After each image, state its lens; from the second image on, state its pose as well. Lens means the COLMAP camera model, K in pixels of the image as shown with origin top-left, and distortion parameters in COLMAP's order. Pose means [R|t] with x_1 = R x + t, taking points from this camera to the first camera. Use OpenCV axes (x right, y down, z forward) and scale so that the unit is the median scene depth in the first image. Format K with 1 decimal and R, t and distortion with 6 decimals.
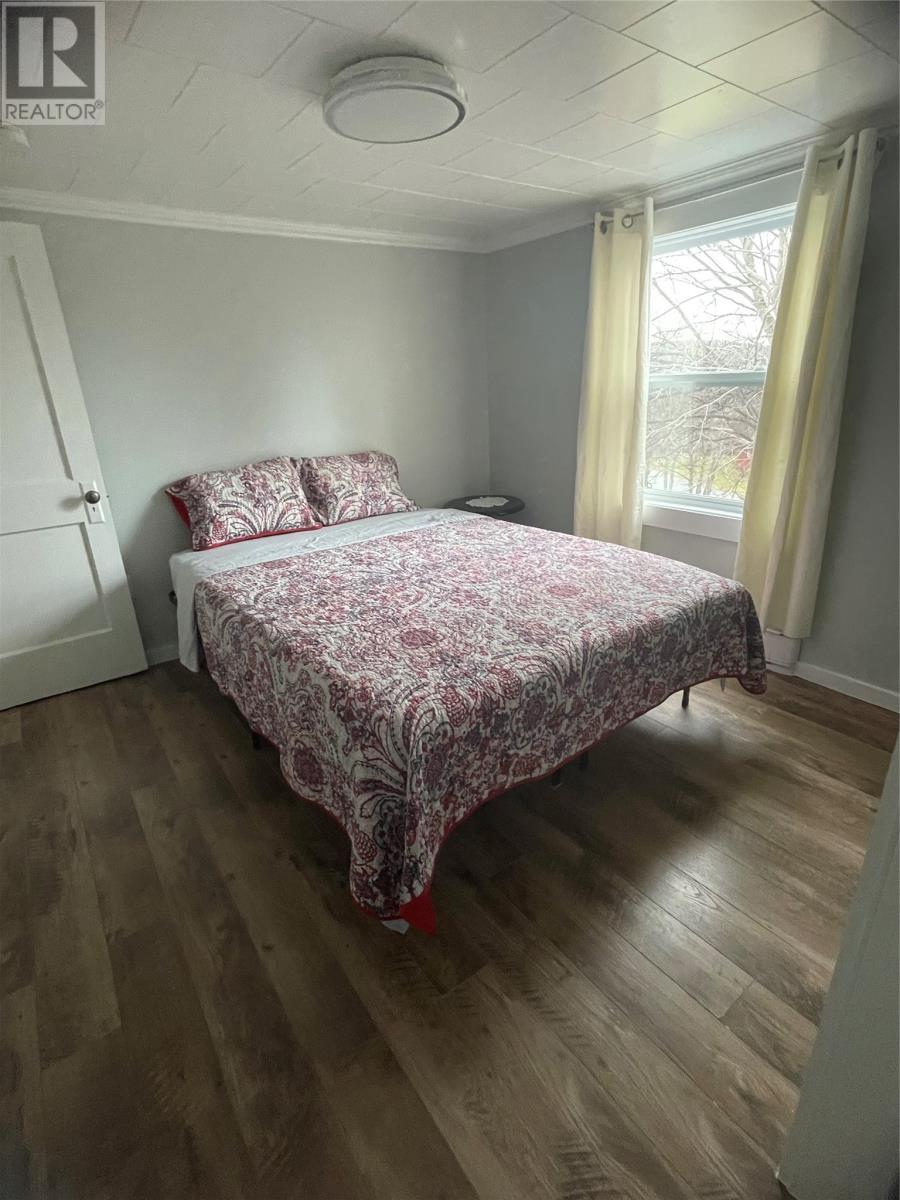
lens RADIAL K [[583.8, 0, 453.5], [0, 583.8, 593.6], [0, 0, 1]] dist [-0.000916, -0.000237]
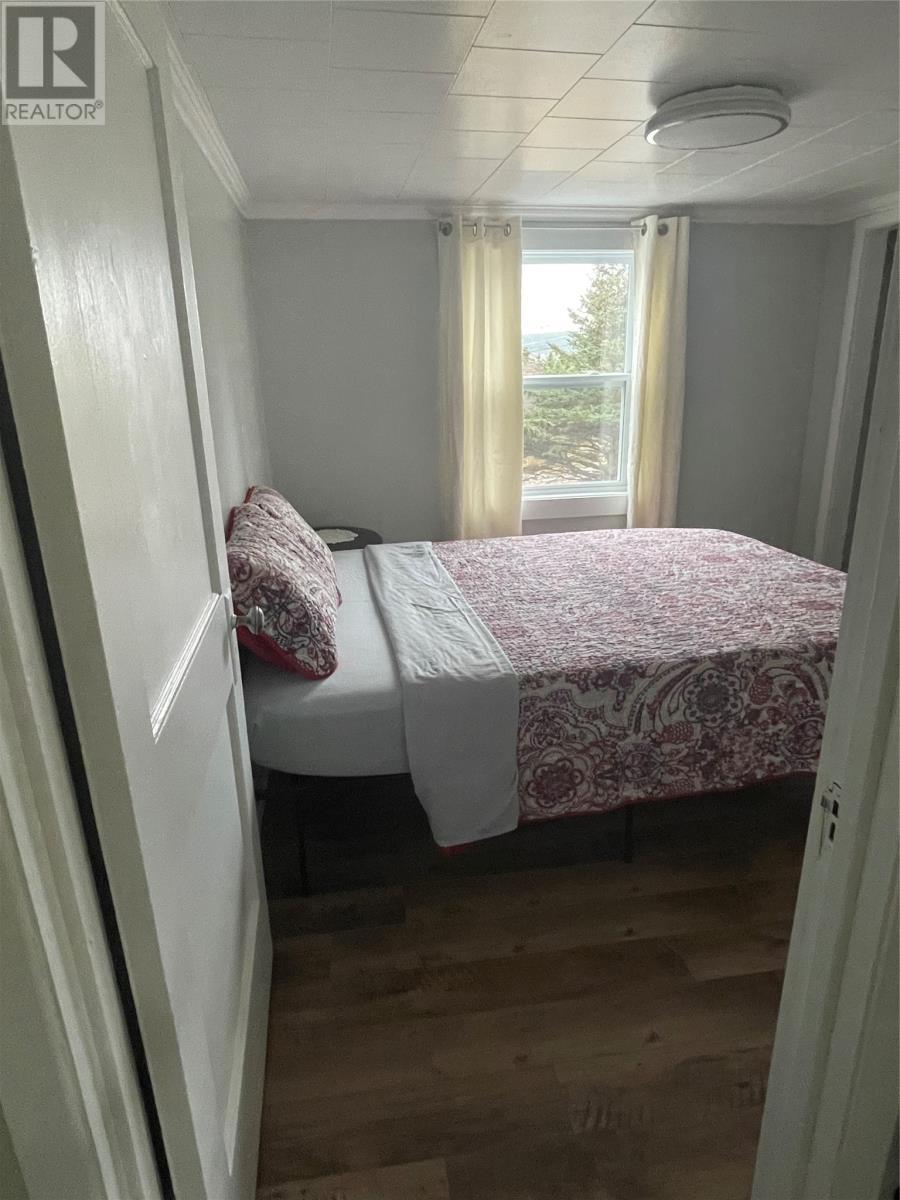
lens RADIAL K [[715.4, 0, 450.0], [0, 715.4, 600.0], [0, 0, 1]] dist [0.001838, -0.000685]
pose [[0.461290, -0.248604, 0.851708, -1.184816], [0.303240, 0.946312, 0.111981, -0.228575], [-0.833821, 0.206616, 0.511911, 0.679382]]
